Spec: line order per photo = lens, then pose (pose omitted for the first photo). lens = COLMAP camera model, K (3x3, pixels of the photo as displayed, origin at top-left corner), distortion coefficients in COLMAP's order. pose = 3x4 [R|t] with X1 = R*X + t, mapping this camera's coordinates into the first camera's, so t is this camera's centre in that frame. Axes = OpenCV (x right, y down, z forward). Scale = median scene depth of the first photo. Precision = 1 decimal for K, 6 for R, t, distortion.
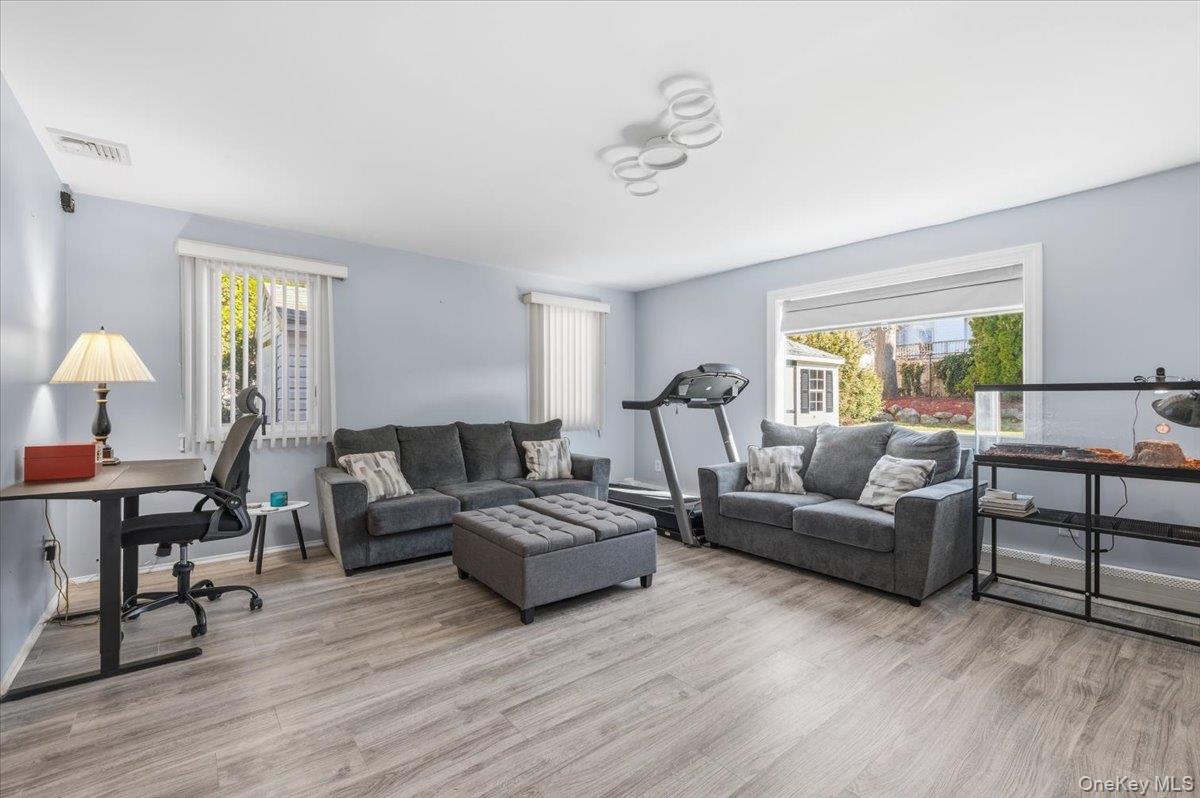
lens RADIAL K [[514.0, 0, 599.6], [0, 514.0, 400.7], [0, 0, 1]] dist [0.016579, -0.006252]
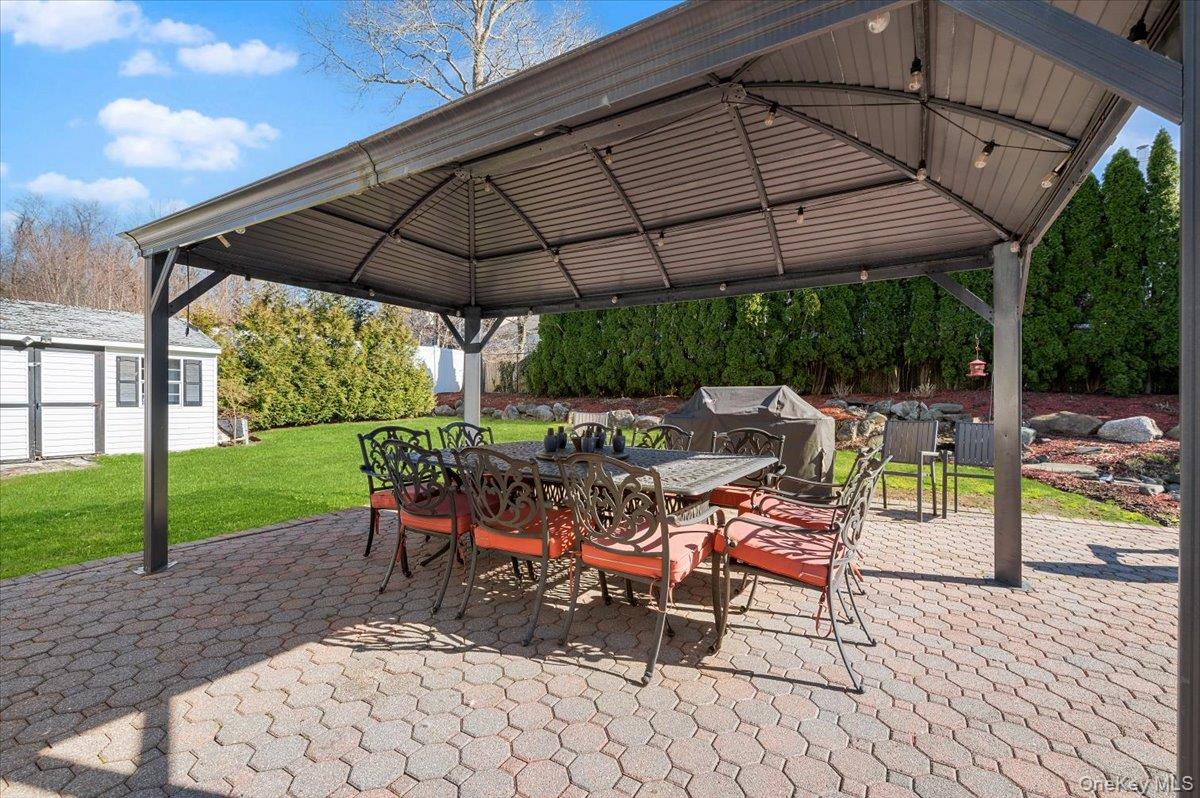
lens RADIAL K [[514.0, 0, 602.3], [0, 514.0, 400.8], [0, 0, 1]] dist [0.016579, -0.006252]
pose [[0.943201, 0.001455, 0.332219, 0.828463], [-0.002043, 0.999997, 0.001422, 0.010507], [-0.332216, -0.002020, 0.943201, -0.096715]]
